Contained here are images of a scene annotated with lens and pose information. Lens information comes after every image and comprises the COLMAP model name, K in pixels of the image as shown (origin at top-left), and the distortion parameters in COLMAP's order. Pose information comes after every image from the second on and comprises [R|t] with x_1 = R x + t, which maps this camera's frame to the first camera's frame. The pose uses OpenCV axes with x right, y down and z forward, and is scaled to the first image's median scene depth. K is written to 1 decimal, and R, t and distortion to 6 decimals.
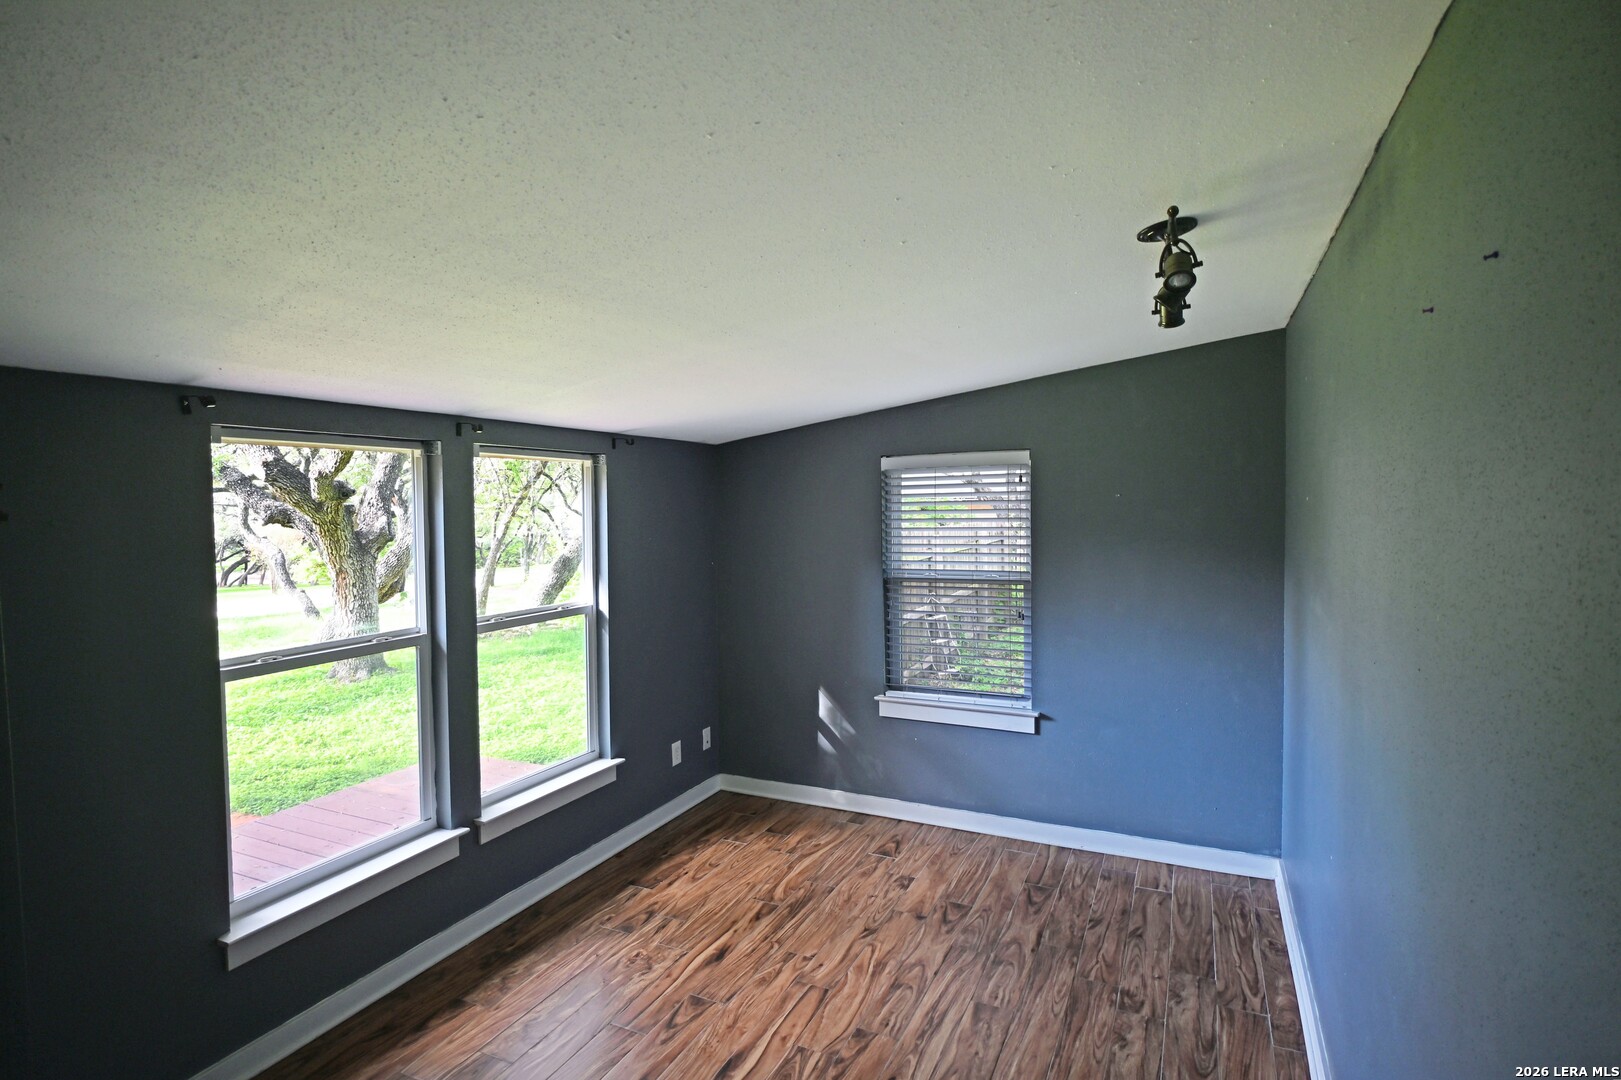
lens RADIAL K [[804.3, 0, 810.5], [0, 804.3, 540.0], [0, 0, 1]] dist [-0.000272, -0.000105]
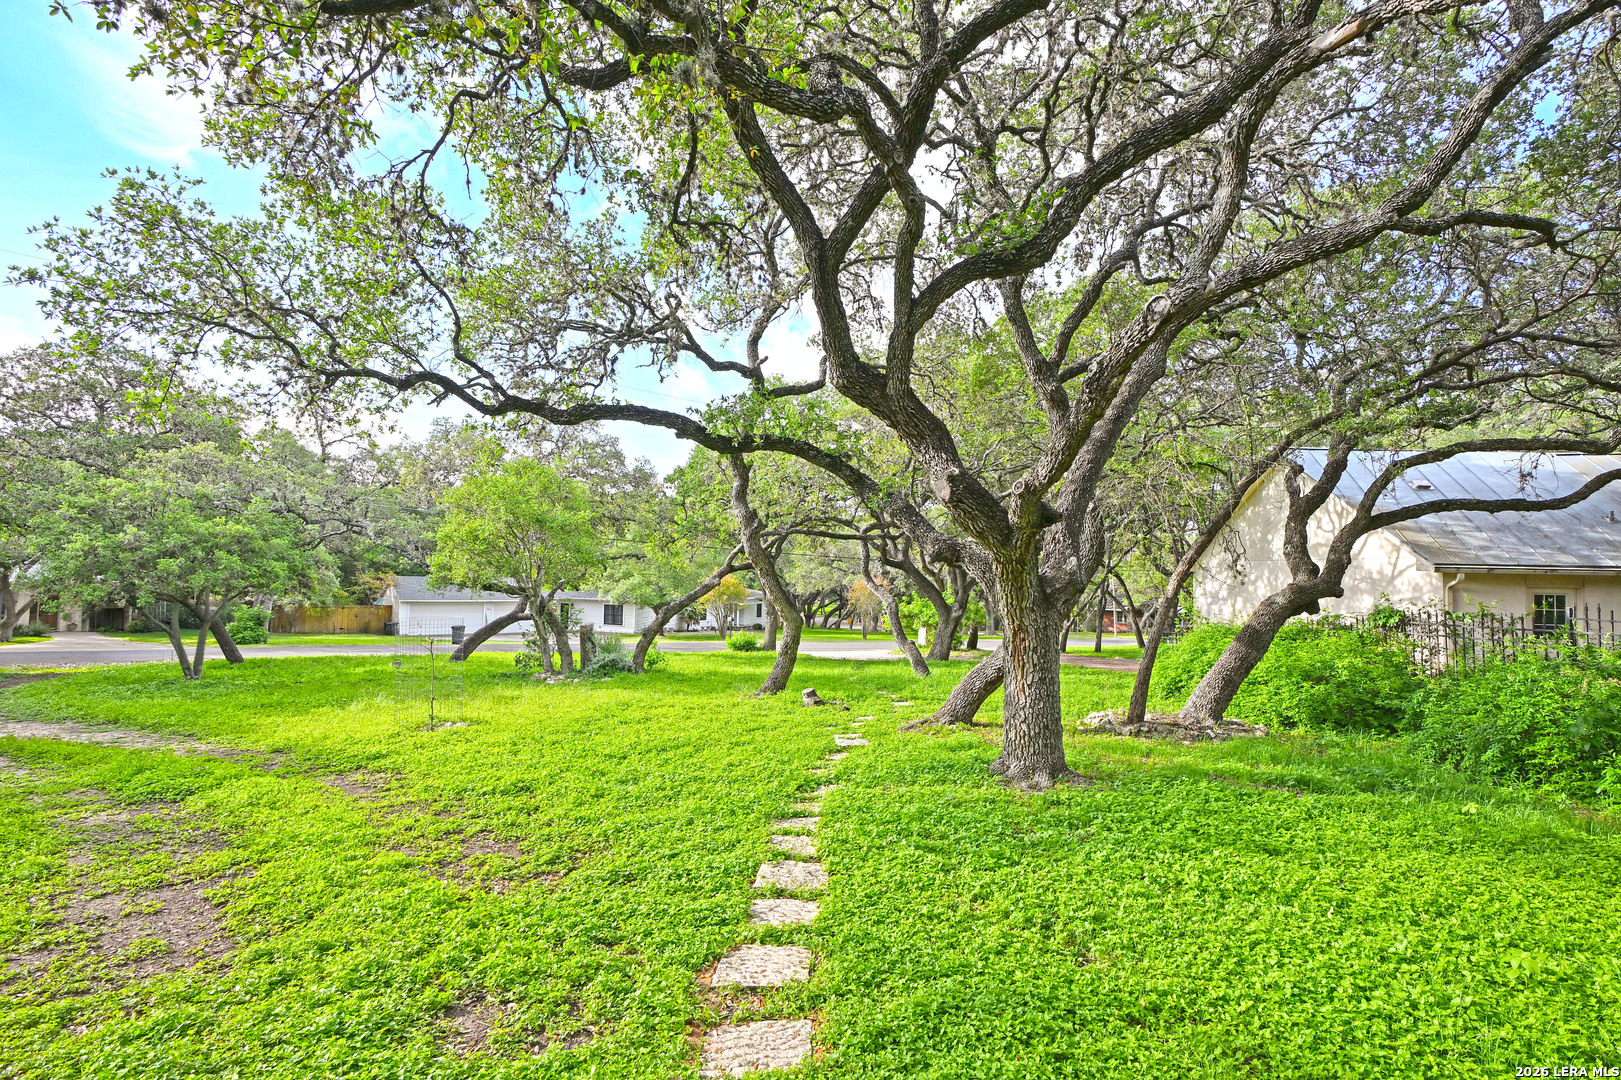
lens RADIAL K [[804.3, 0, 810.5], [0, 804.3, 540.0], [0, 0, 1]] dist [-0.000272, -0.000105]
pose [[0.797548, 0.009695, -0.603177, -0.292119], [-0.058787, 0.996361, -0.061715, 0.013867], [0.600384, 0.084680, 0.795216, 0.295386]]
